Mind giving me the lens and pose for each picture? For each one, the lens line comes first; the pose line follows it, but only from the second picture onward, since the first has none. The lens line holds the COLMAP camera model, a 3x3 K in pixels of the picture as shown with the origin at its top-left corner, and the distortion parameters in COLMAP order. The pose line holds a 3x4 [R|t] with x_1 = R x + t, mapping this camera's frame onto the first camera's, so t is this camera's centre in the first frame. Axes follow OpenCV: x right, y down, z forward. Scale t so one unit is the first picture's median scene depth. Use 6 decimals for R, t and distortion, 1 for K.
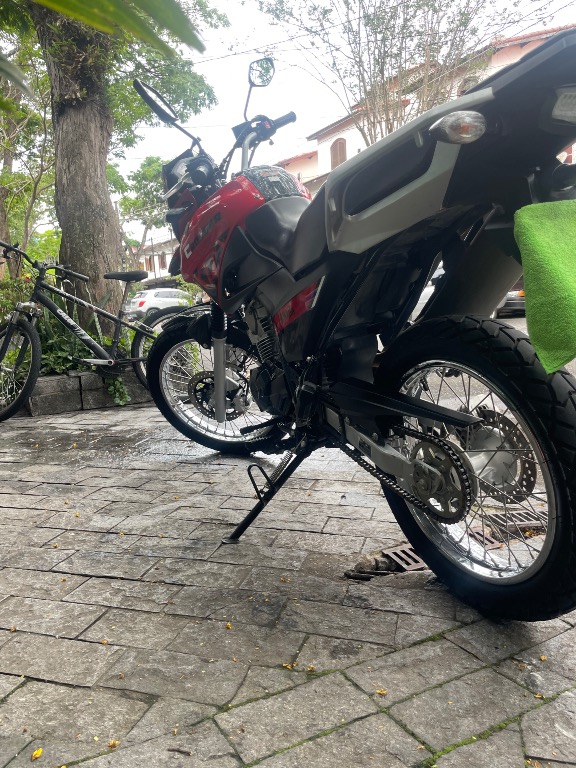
lens RADIAL K [[589.2, 0, 290.8], [0, 589.2, 388.2], [0, 0, 1]] dist [0.091854, -0.141118]
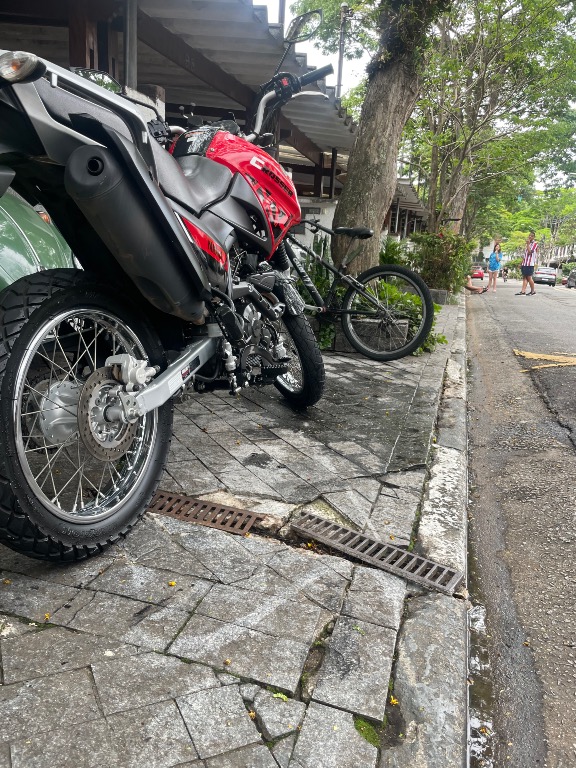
lens RADIAL K [[589.2, 0, 290.8], [0, 589.2, 388.2], [0, 0, 1]] dist [0.091854, -0.141118]
pose [[0.696054, 0.243888, -0.675298, 0.436268], [-0.200096, 0.969170, 0.143775, -0.048290], [0.689543, 0.035050, 0.723396, 0.161504]]
